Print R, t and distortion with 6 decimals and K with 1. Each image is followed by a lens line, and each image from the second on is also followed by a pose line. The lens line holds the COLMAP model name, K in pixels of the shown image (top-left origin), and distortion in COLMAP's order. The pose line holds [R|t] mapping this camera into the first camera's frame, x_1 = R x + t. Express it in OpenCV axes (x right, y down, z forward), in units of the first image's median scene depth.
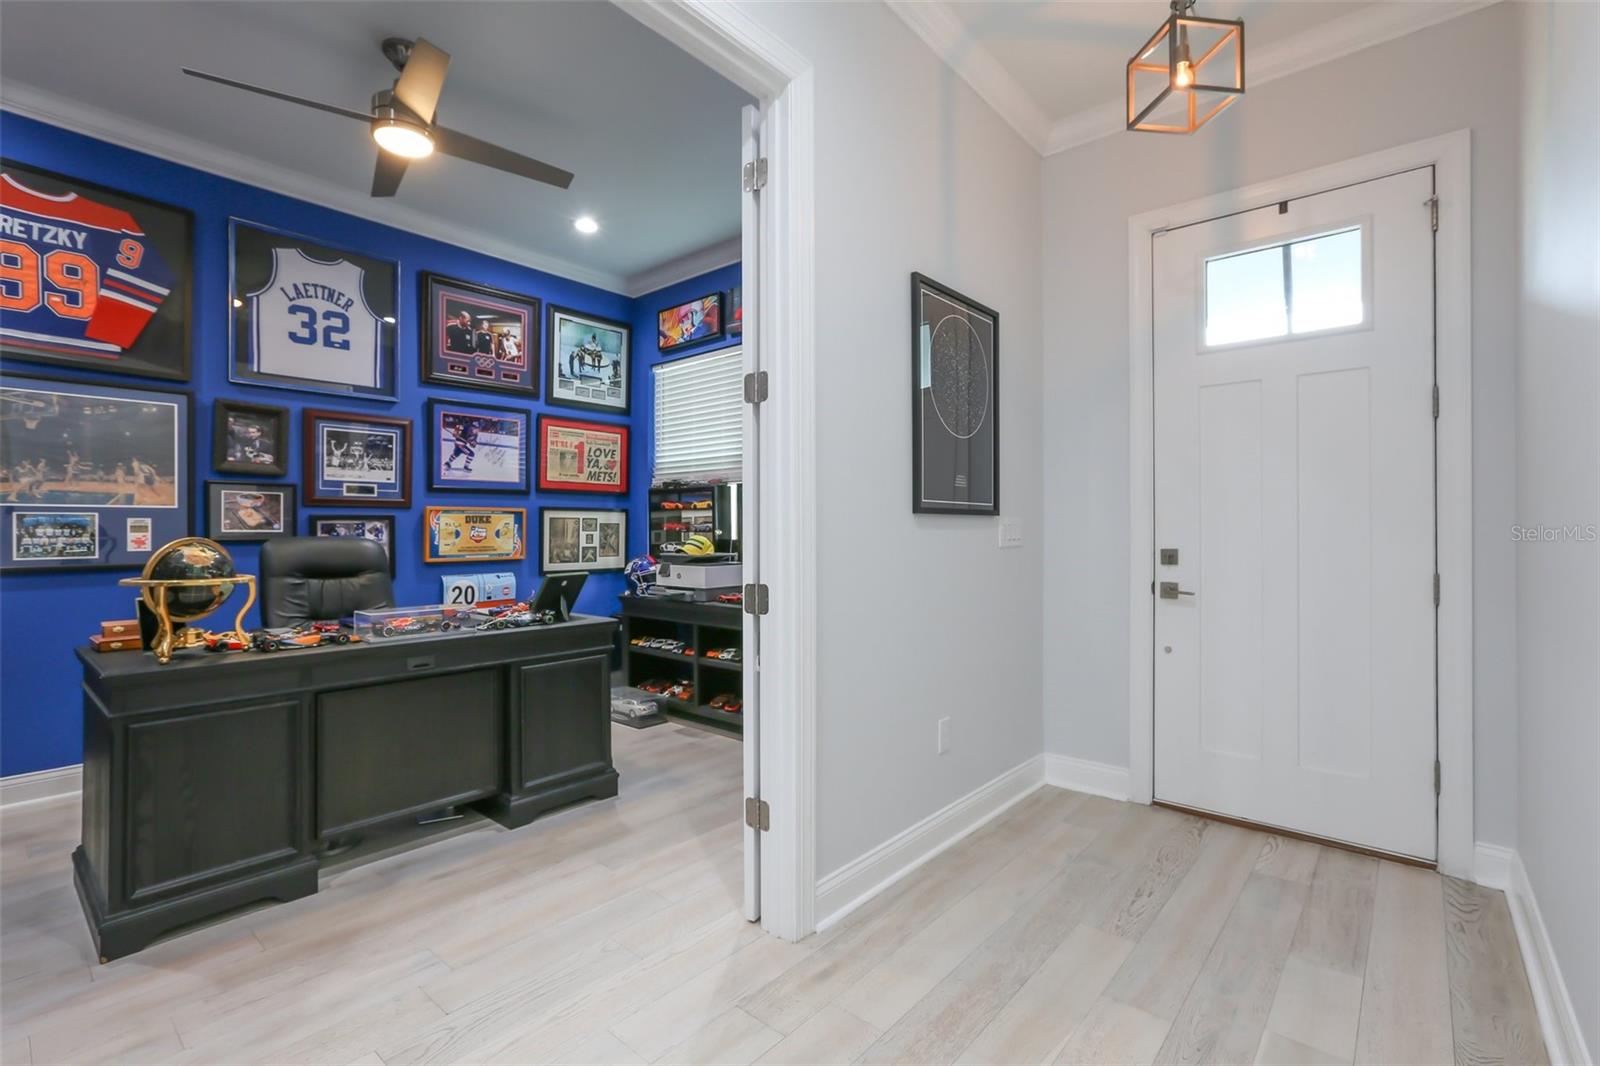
lens RADIAL K [[740.0, 0, 799.8], [0, 740.0, 529.2], [0, 0, 1]] dist [-0.057361, 0.022488]
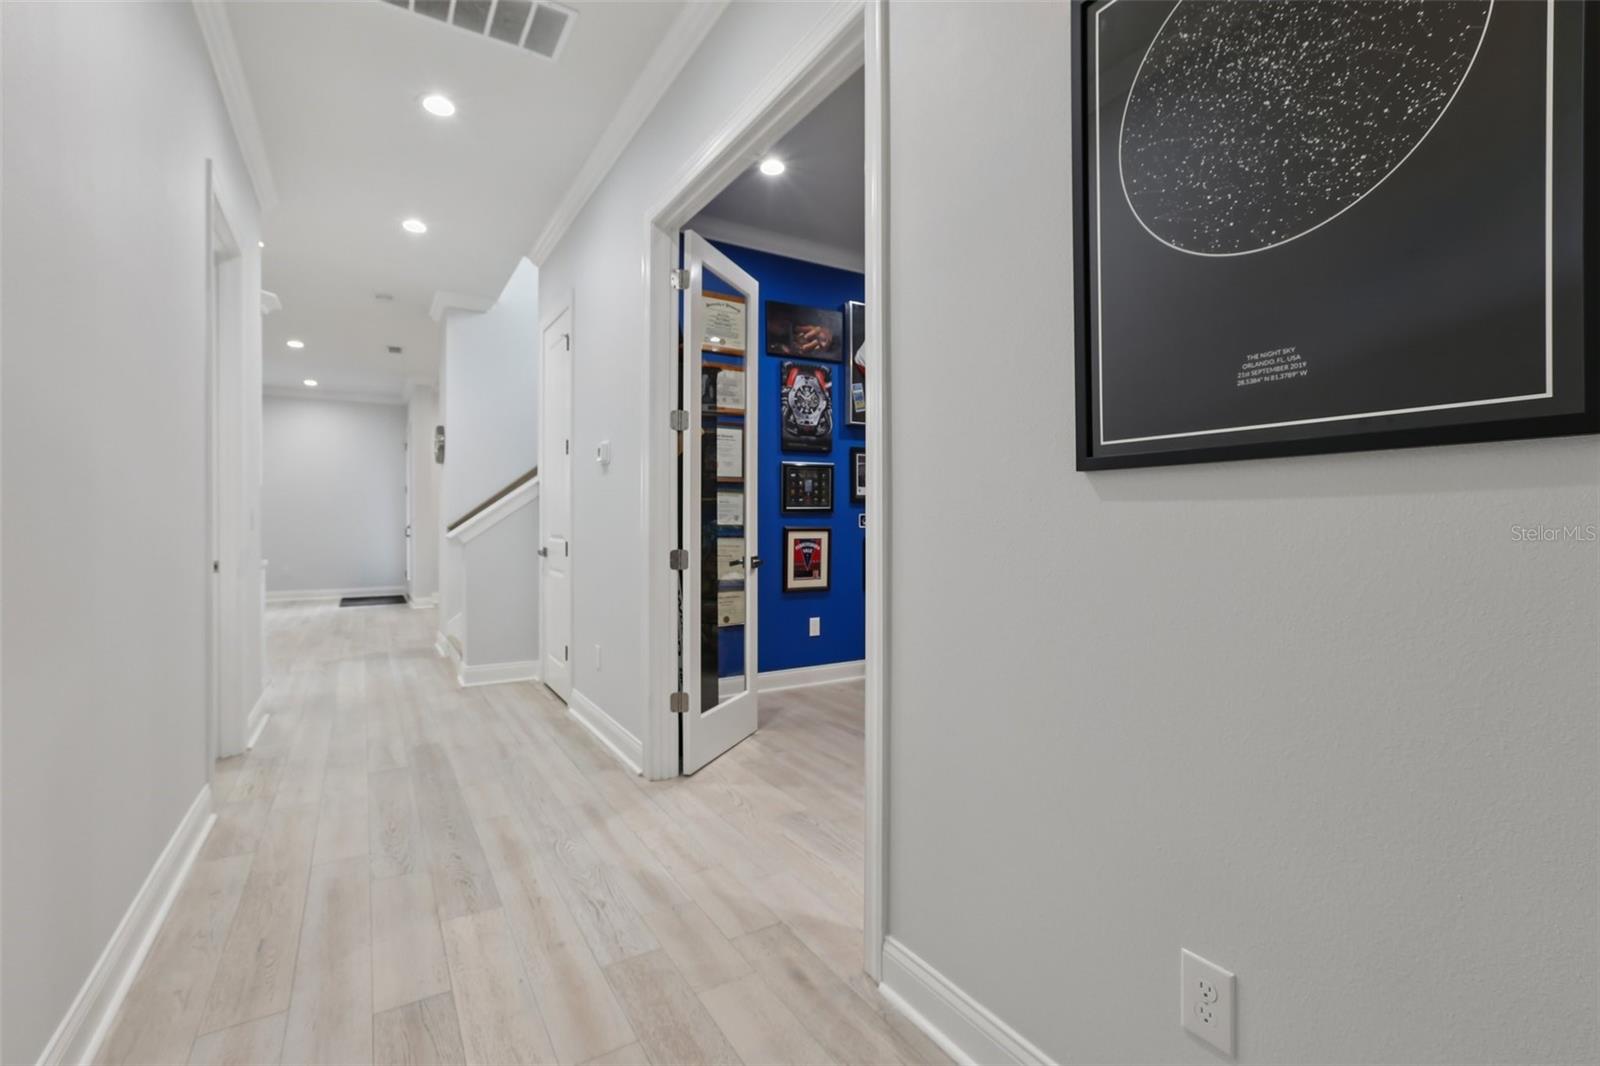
lens RADIAL K [[740.0, 0, 799.8], [0, 740.0, 529.2], [0, 0, 1]] dist [-0.057361, 0.022488]
pose [[-0.333422, 0.001849, -0.942776, 0.819909], [0.001082, 0.999998, 0.001579, 0.021178], [0.942777, -0.000494, -0.333424, 1.161461]]
